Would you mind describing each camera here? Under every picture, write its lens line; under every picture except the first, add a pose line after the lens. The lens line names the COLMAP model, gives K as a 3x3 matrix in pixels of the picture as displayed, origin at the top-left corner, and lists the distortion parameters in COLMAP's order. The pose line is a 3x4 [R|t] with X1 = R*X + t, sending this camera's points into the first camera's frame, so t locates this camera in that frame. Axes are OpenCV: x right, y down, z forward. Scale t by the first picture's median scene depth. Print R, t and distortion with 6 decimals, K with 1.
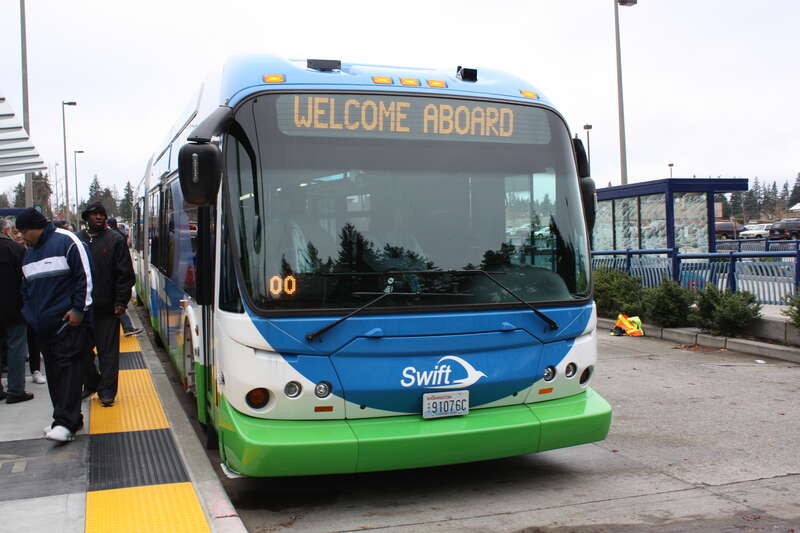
lens RADIAL K [[847.6, 0, 400.0], [0, 847.6, 266.5], [0, 0, 1]] dist [-0.004150, -0.000862]
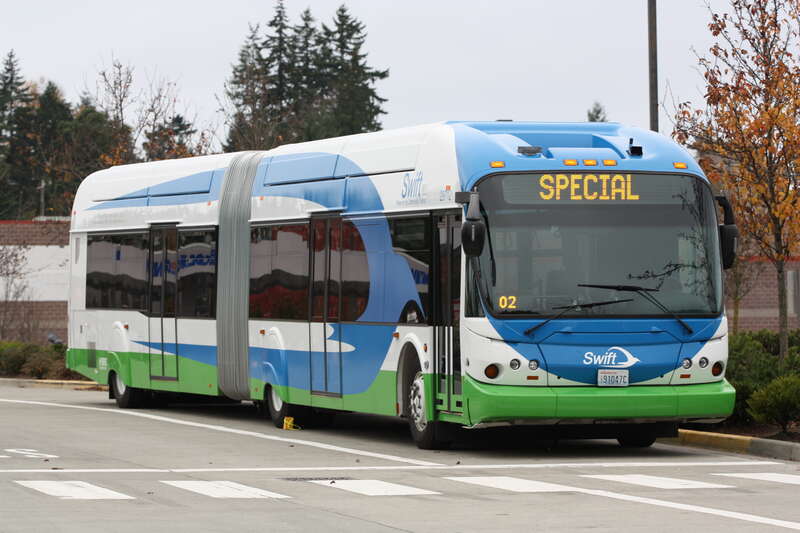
lens RADIAL K [[2429.3, 0, 400.0], [0, 2429.3, 266.5], [0, 0, 1]] dist [0.126509, 0.828759]
pose [[0.995675, -0.006719, -0.092659, 0.079422], [0.000726, 0.997914, -0.064557, 0.245386], [0.092899, 0.064210, 0.993603, -3.420812]]
